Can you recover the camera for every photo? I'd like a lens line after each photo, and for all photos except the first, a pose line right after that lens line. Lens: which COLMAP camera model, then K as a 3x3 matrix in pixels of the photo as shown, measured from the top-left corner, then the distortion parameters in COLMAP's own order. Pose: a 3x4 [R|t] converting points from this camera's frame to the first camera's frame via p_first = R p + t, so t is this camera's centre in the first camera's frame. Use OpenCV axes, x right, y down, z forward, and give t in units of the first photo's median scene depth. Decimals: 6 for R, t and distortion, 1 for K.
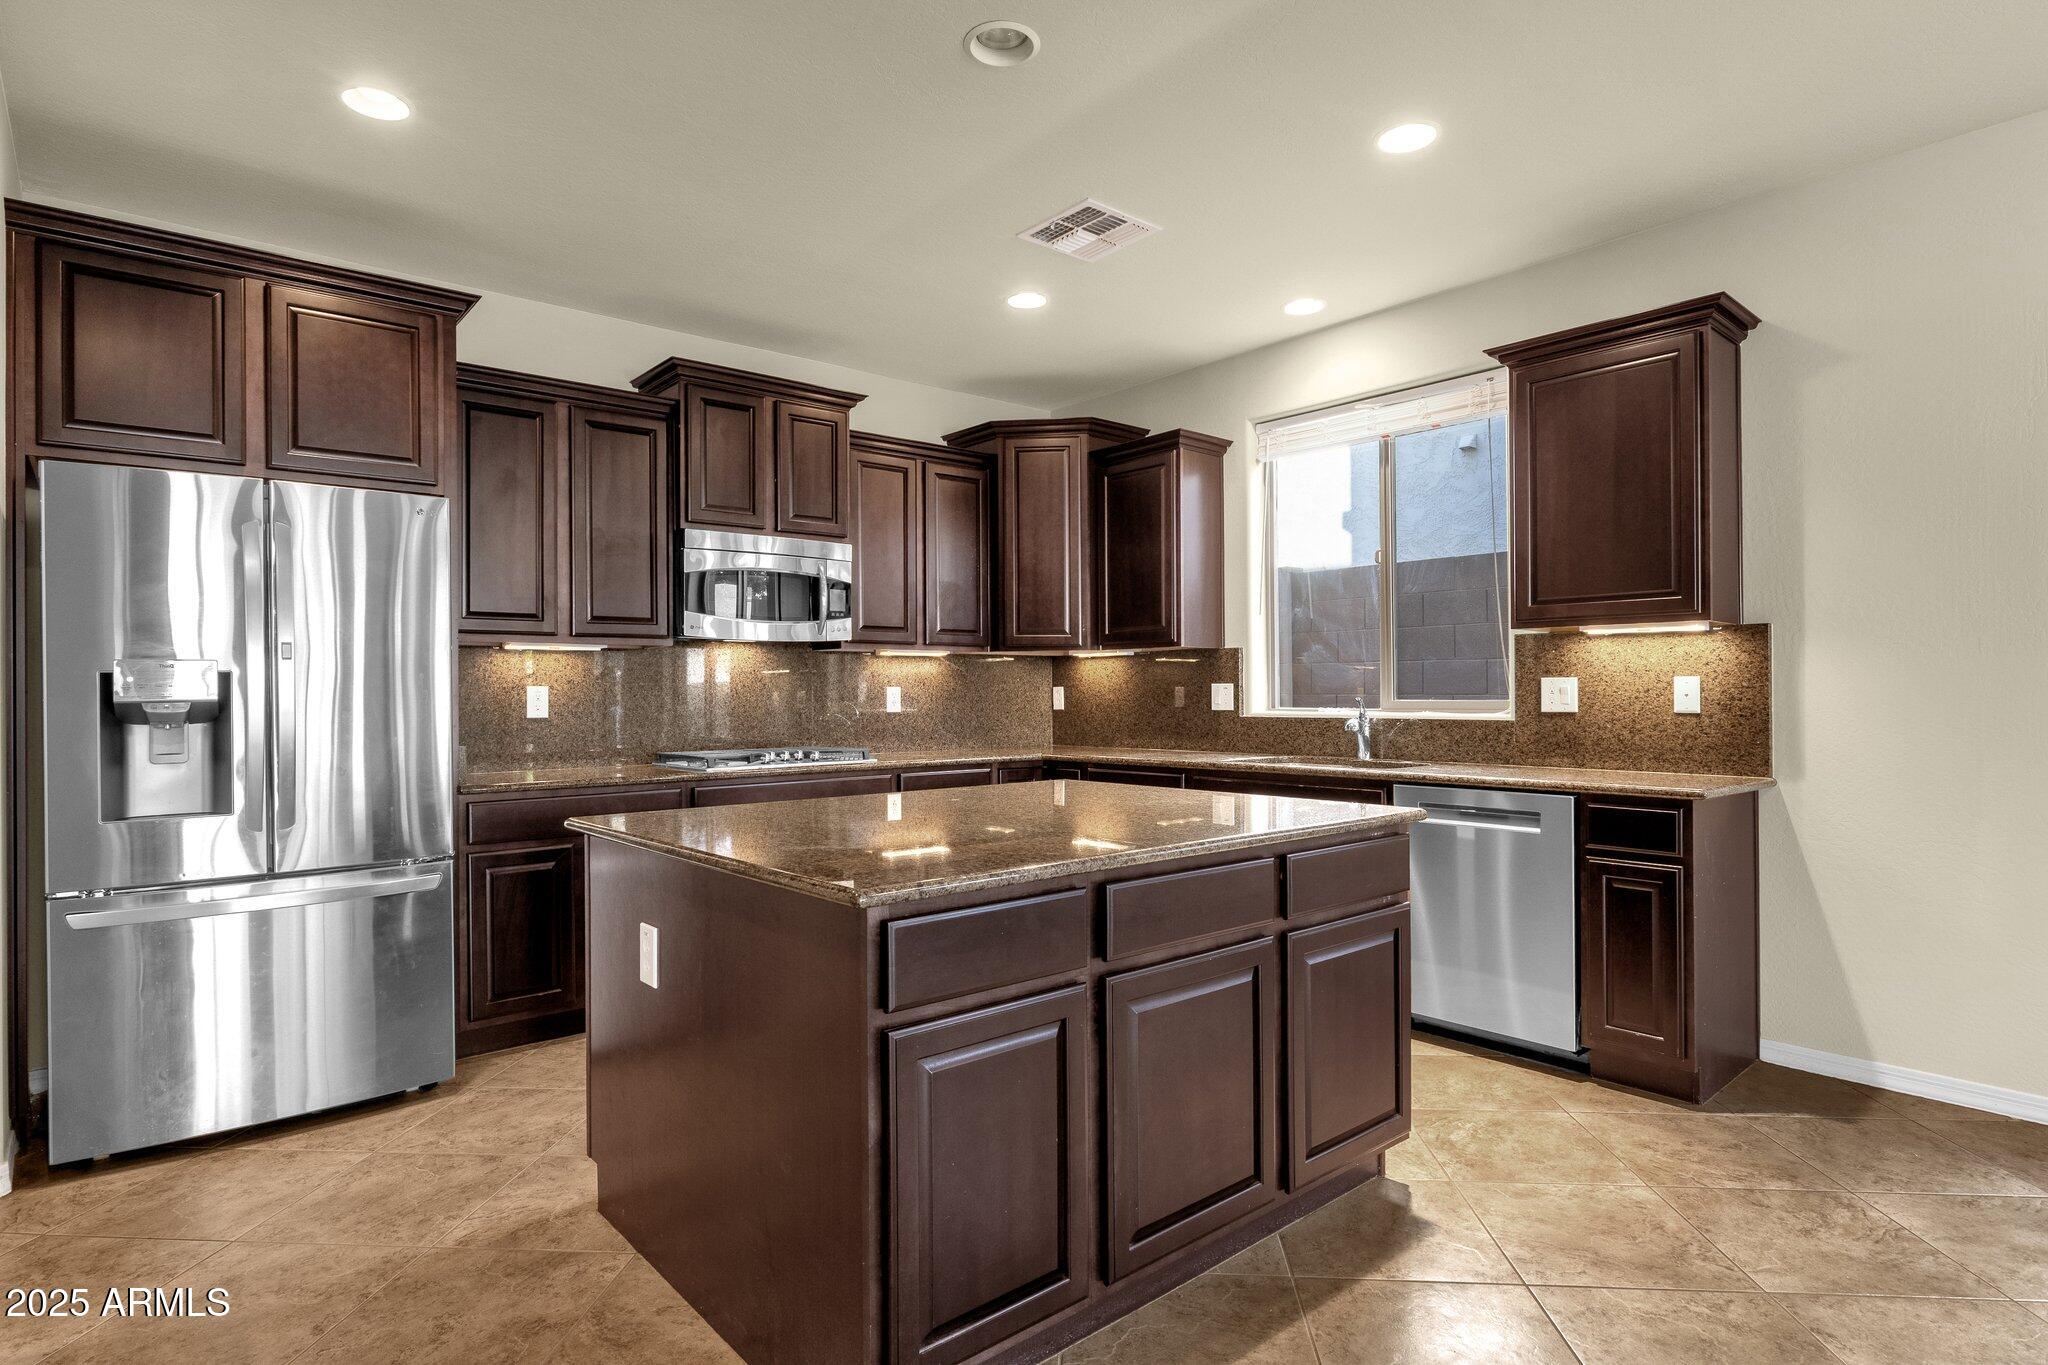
lens RADIAL K [[1076.2, 0, 1024.0], [0, 1076.2, 682.5], [0, 0, 1]] dist [-0.001511, 0.000706]
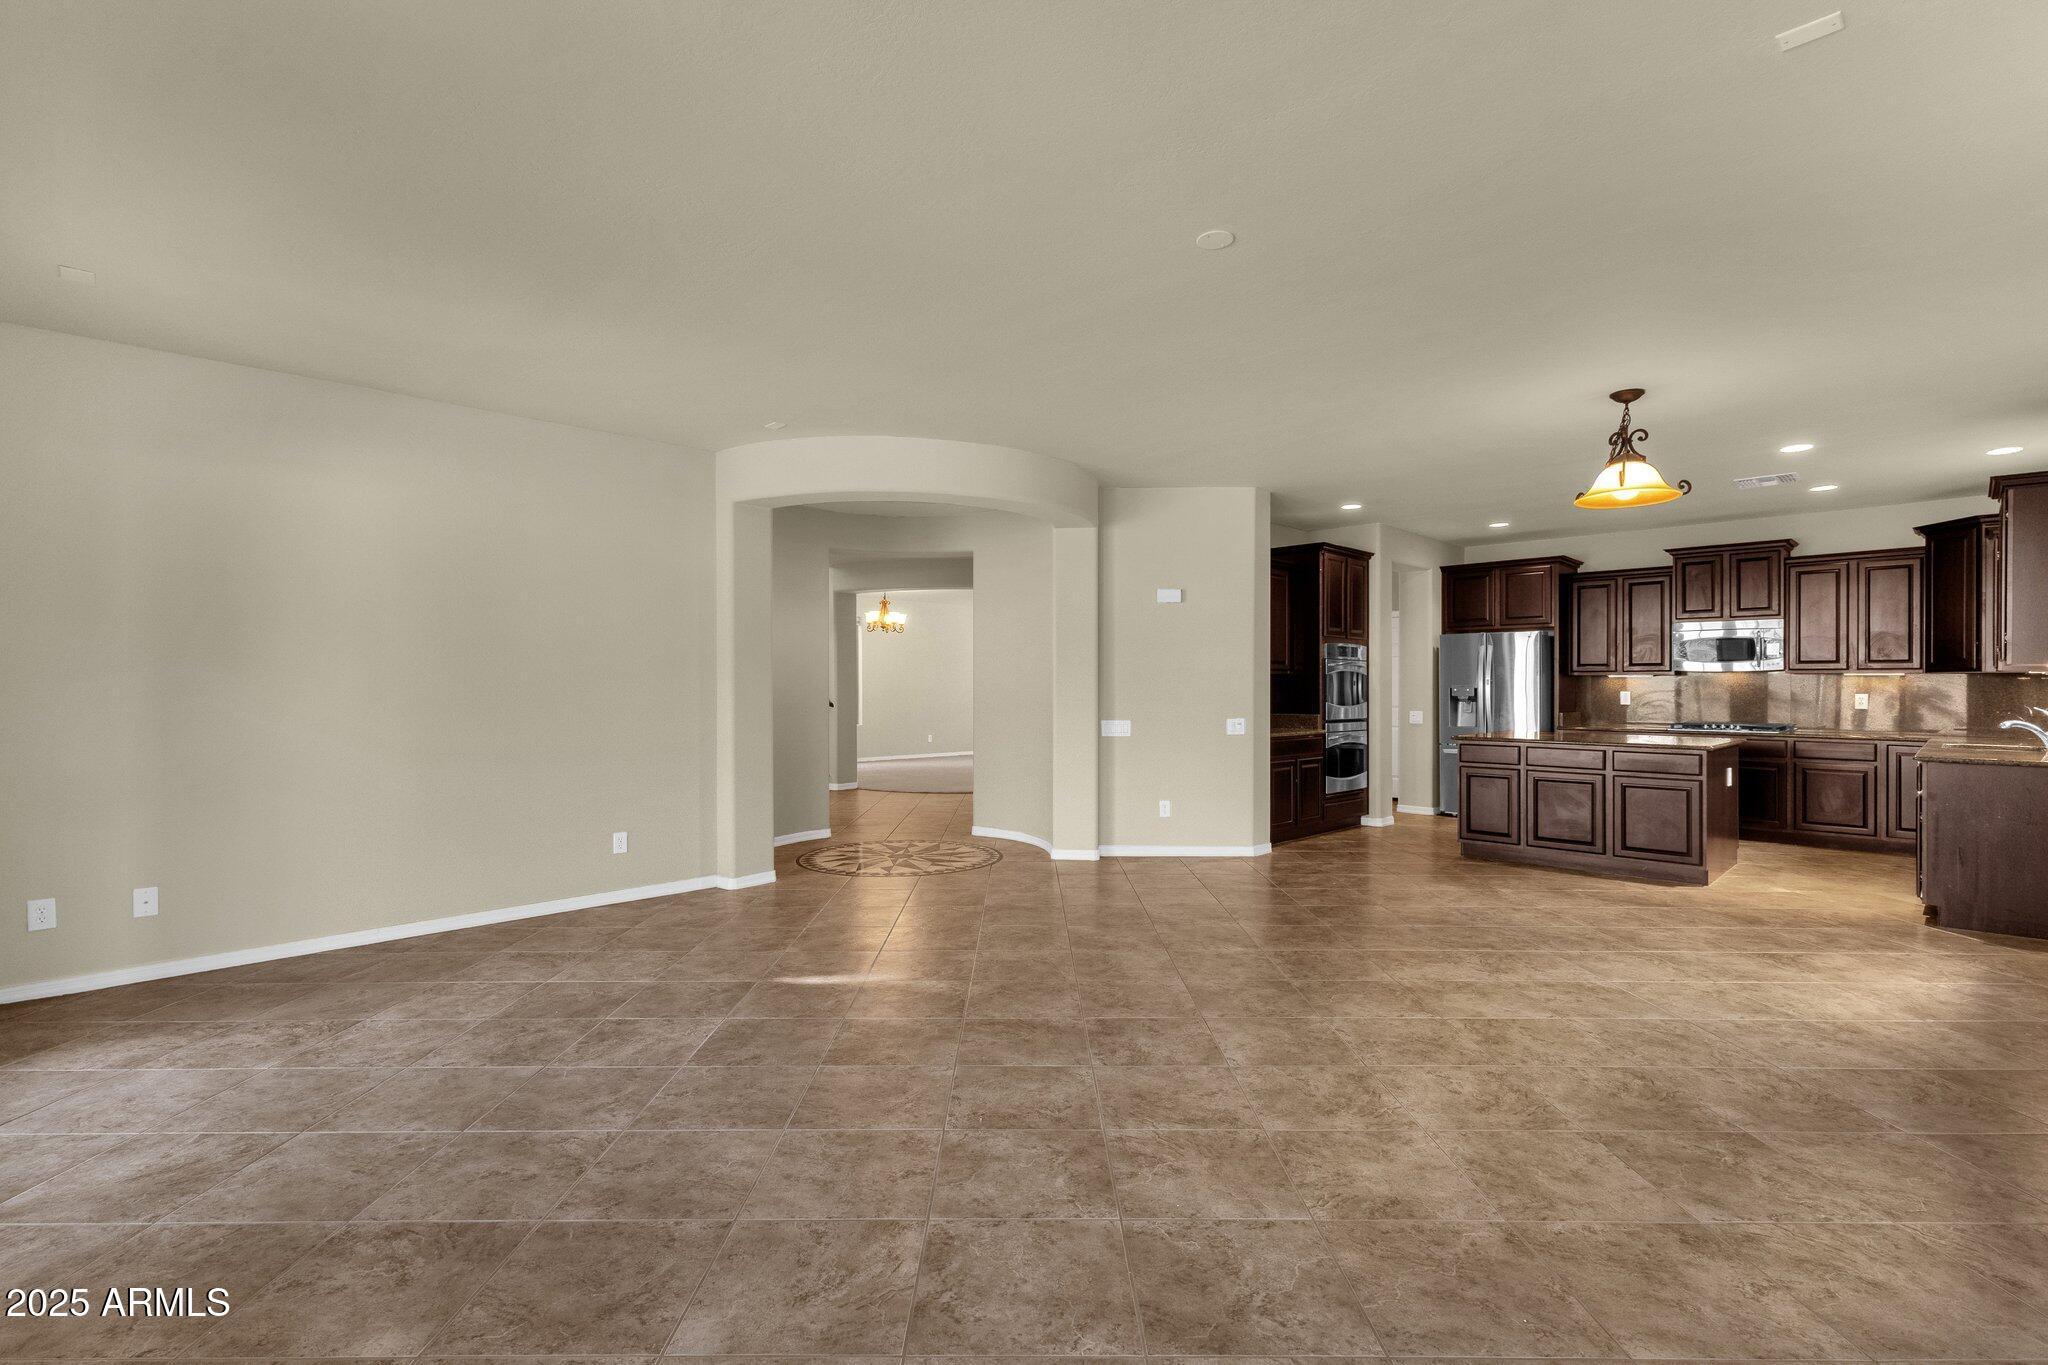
lens RADIAL K [[947.3, 0, 1021.8], [0, 947.3, 683.8], [0, 0, 1]] dist [0.009179, -0.000059]
pose [[0.078711, 0.005959, -0.996880, 1.734508], [0.004300, 0.999971, 0.006318, -0.037648], [0.996888, -0.004784, 0.078683, -0.579014]]
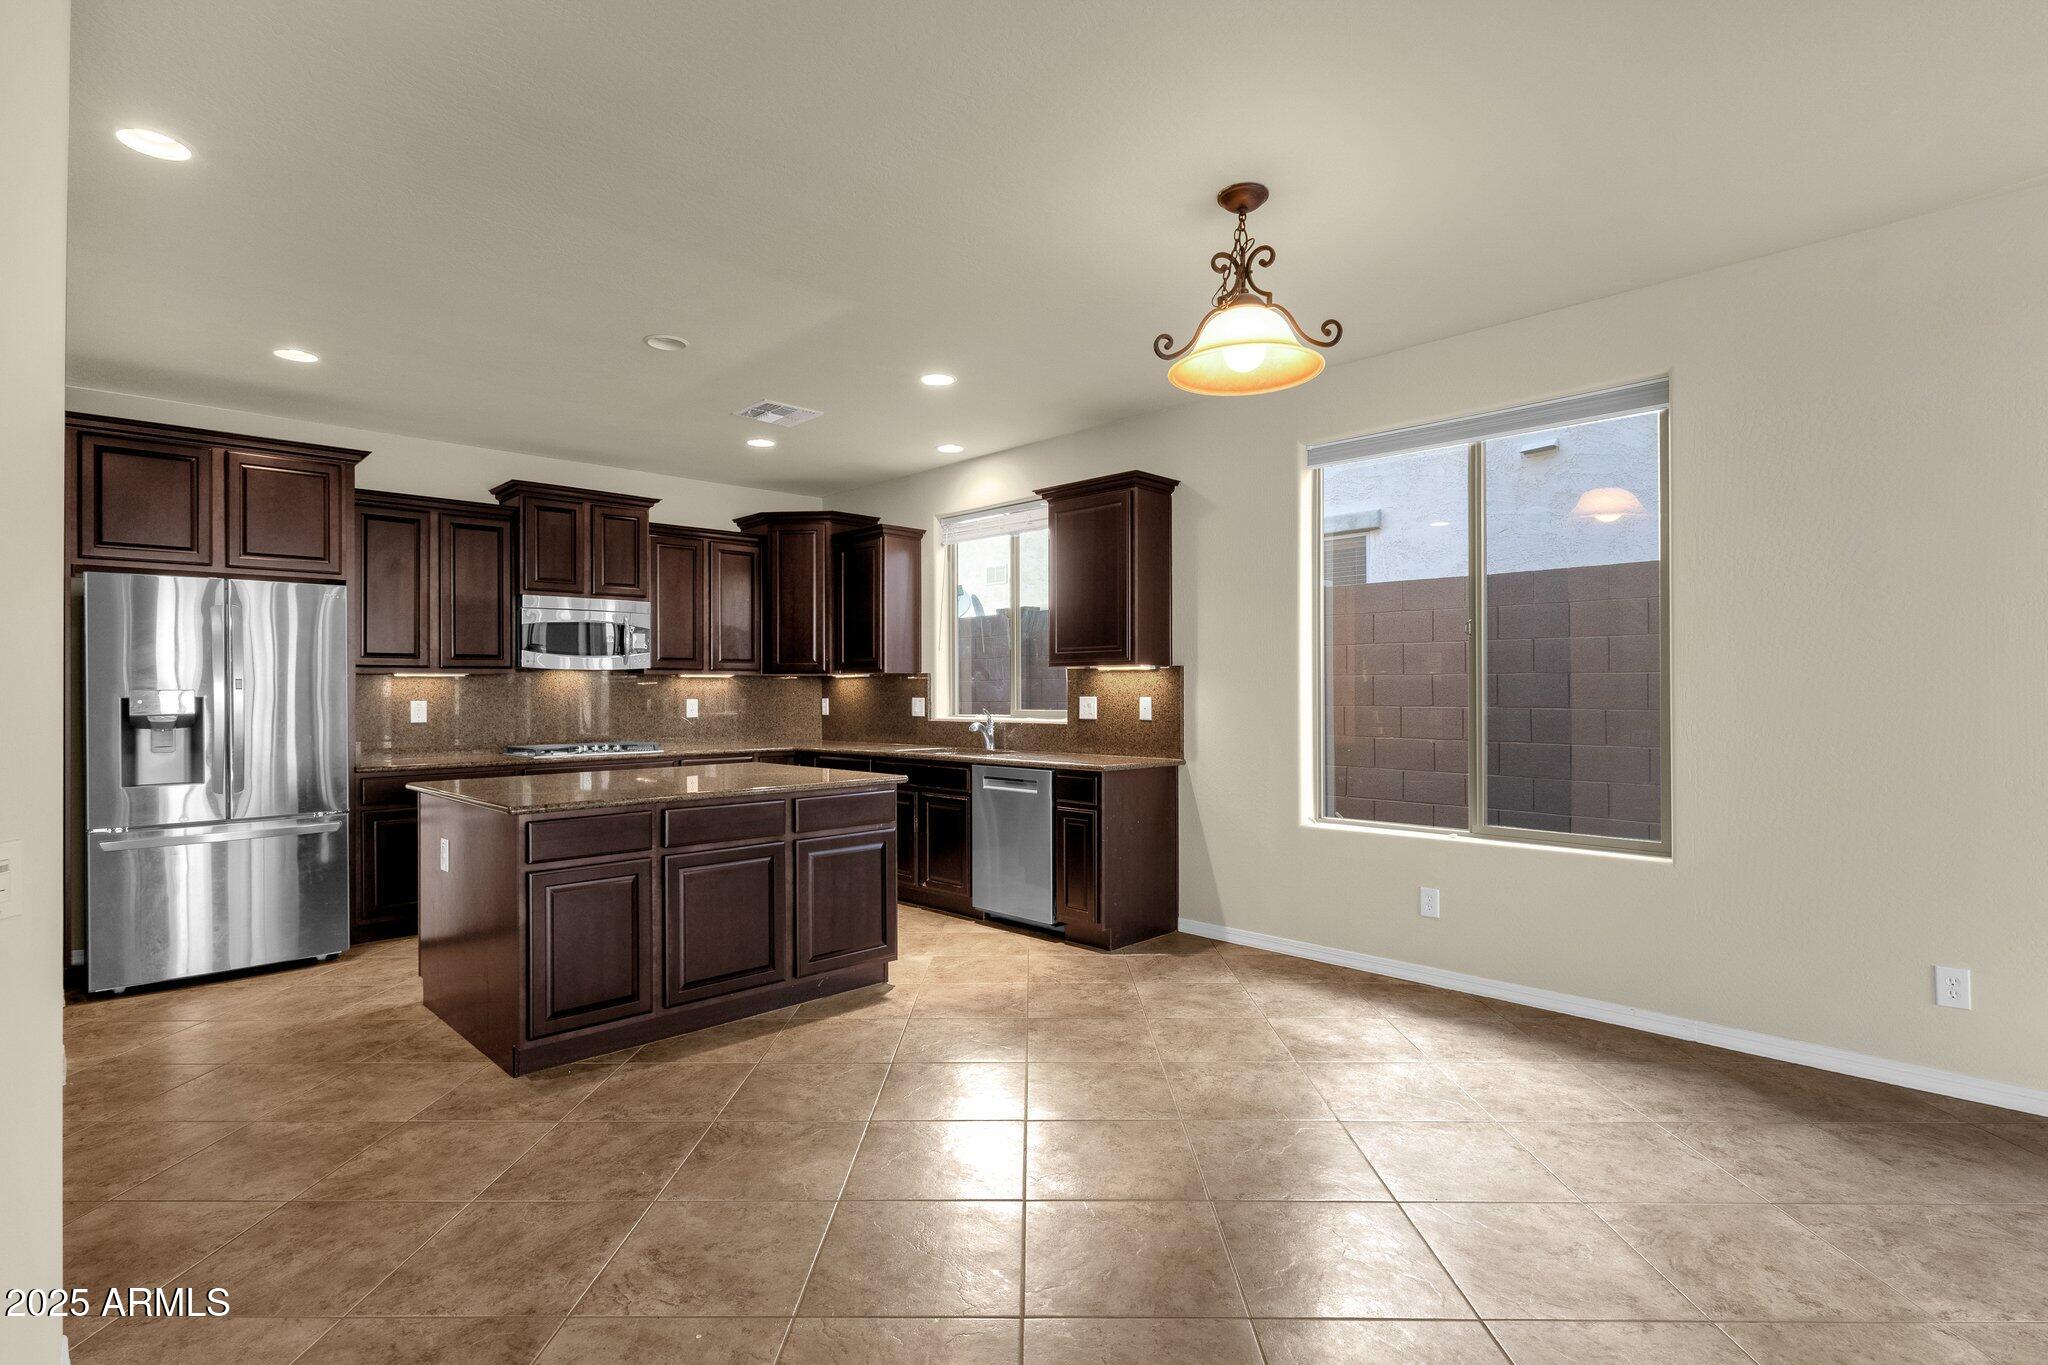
lens RADIAL K [[995.2, 0, 1019.5], [0, 995.2, 682.6], [0, 0, 1]] dist [0.002759, 0.001009]
pose [[0.998014, 0.001942, 0.062960, 0.310397], [-0.001881, 0.999998, -0.001019, -0.024124], [-0.062962, 0.000898, 0.998016, -0.452114]]
